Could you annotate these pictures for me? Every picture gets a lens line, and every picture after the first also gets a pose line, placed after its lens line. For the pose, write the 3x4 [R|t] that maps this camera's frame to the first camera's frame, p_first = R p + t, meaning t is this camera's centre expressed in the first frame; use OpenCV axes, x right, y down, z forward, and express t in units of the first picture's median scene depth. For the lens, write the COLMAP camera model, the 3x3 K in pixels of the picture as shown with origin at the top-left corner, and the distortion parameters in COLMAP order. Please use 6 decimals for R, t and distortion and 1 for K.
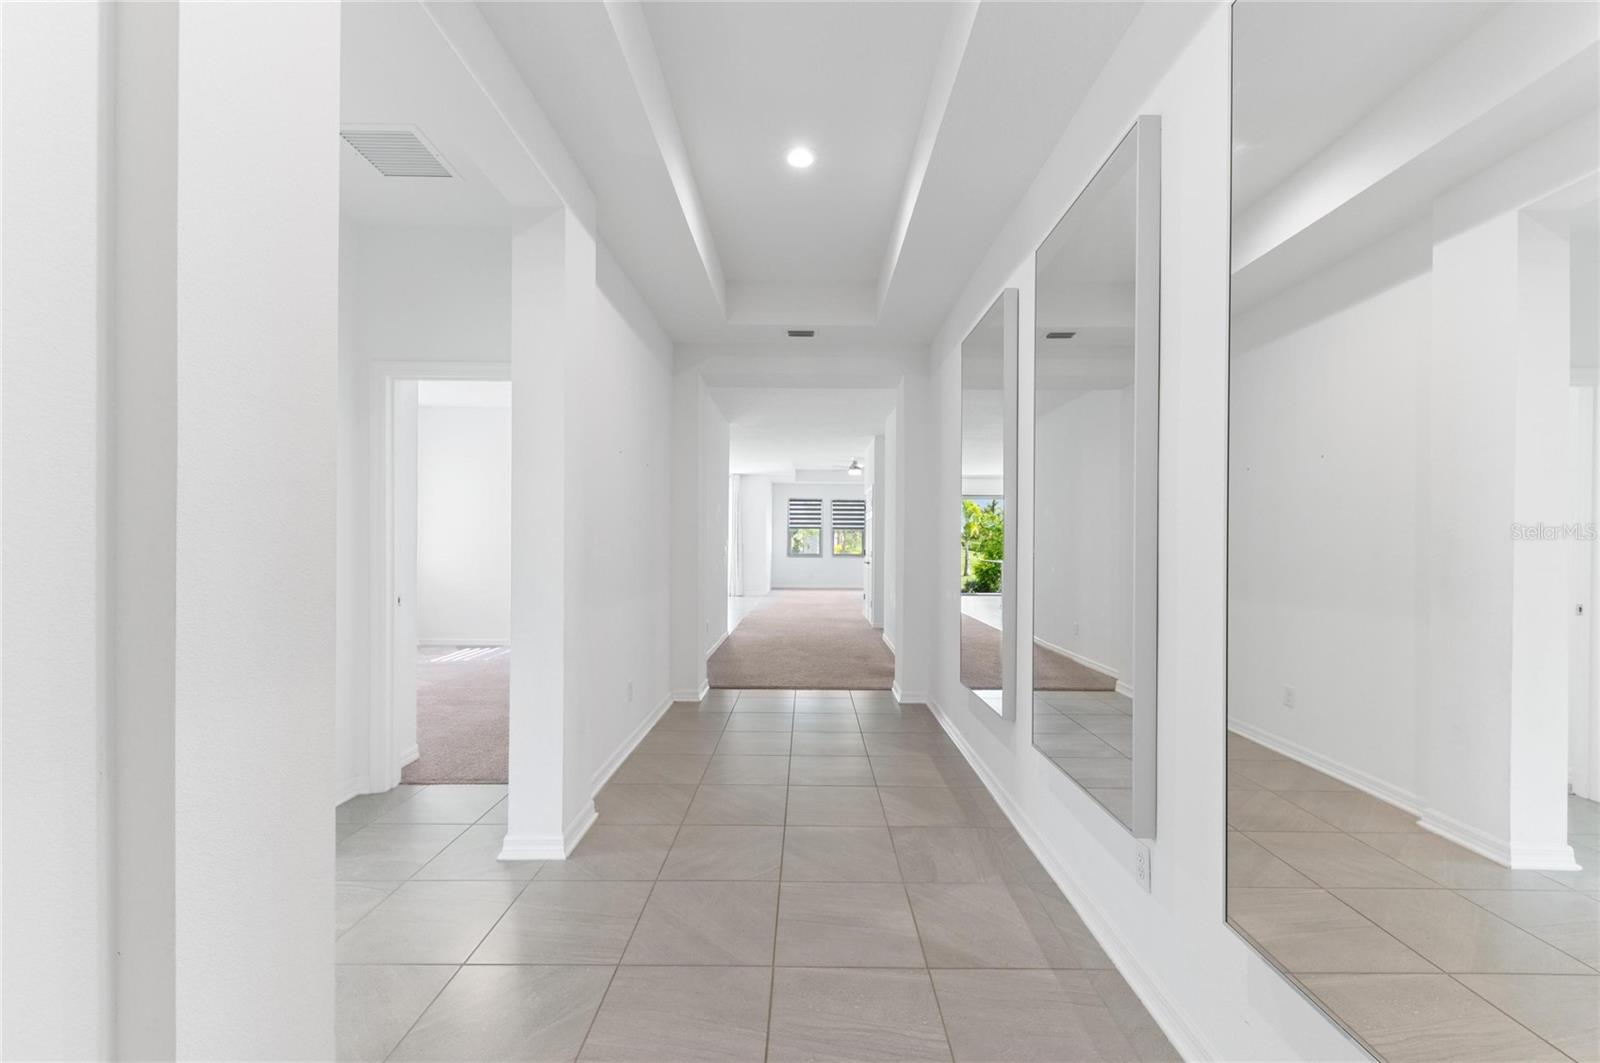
lens RADIAL K [[626.7, 0, 809.3], [0, 626.7, 533.5], [0, 0, 1]] dist [0.001554, 0.000150]
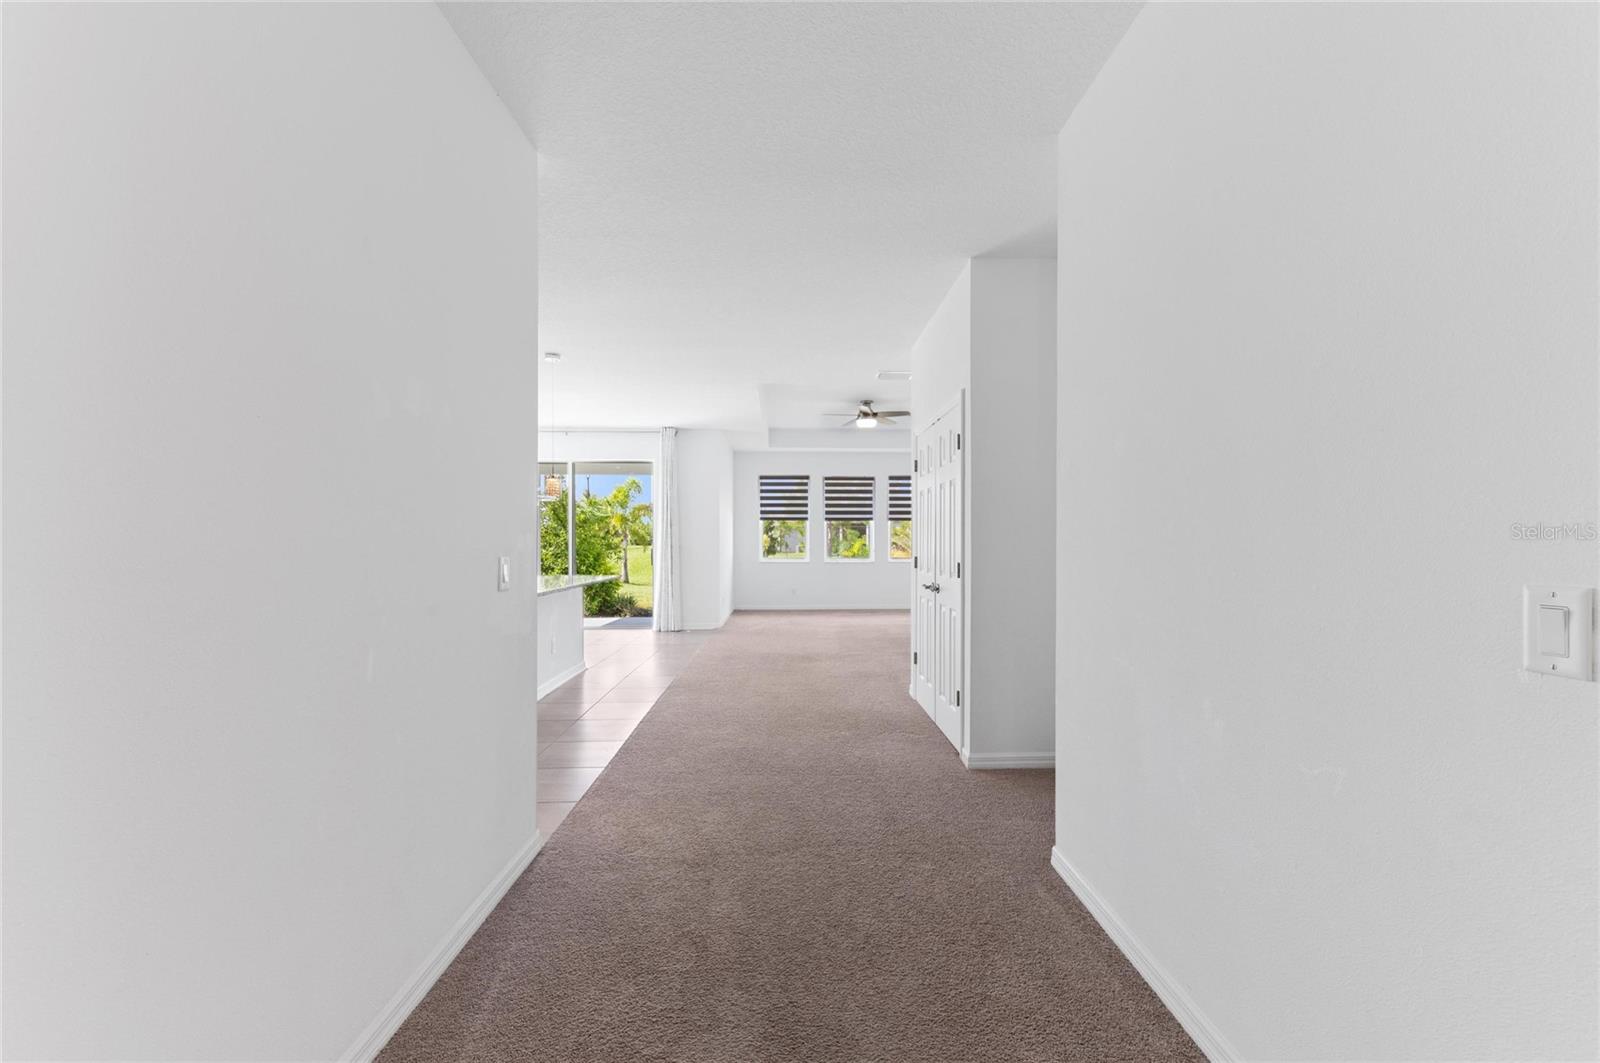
lens RADIAL K [[632.5, 0, 810.9], [0, 632.5, 542.1], [0, 0, 1]] dist [0.016566, -0.008898]
pose [[0.999249, 0.001763, 0.038702, -0.003434], [-0.002366, 0.999877, 0.015535, 0.005379], [-0.038669, -0.015615, 0.999130, 0.328769]]
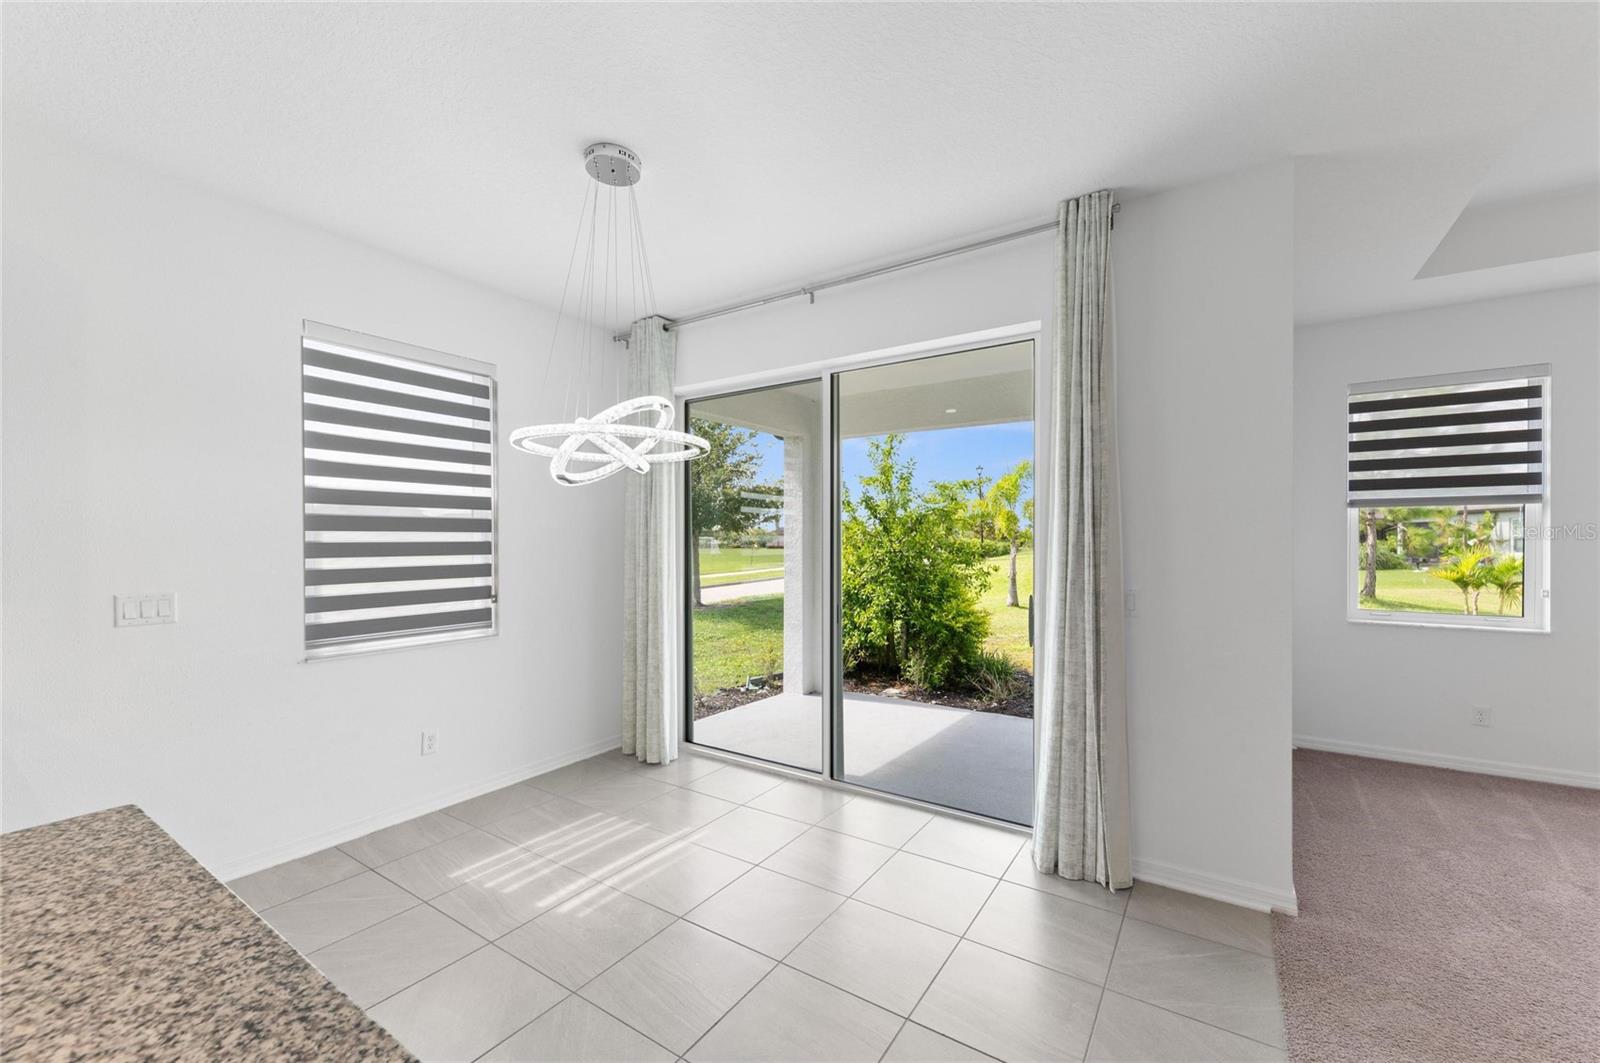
lens RADIAL K [[632.5, 0, 810.9], [0, 632.5, 542.1], [0, 0, 1]] dist [0.016566, -0.008898]
pose [[0.837984, 0.000590, -0.545694, -0.070402], [0.007498, 0.999893, 0.012595, 0.001574], [0.545643, -0.014646, 0.837890, 0.680628]]
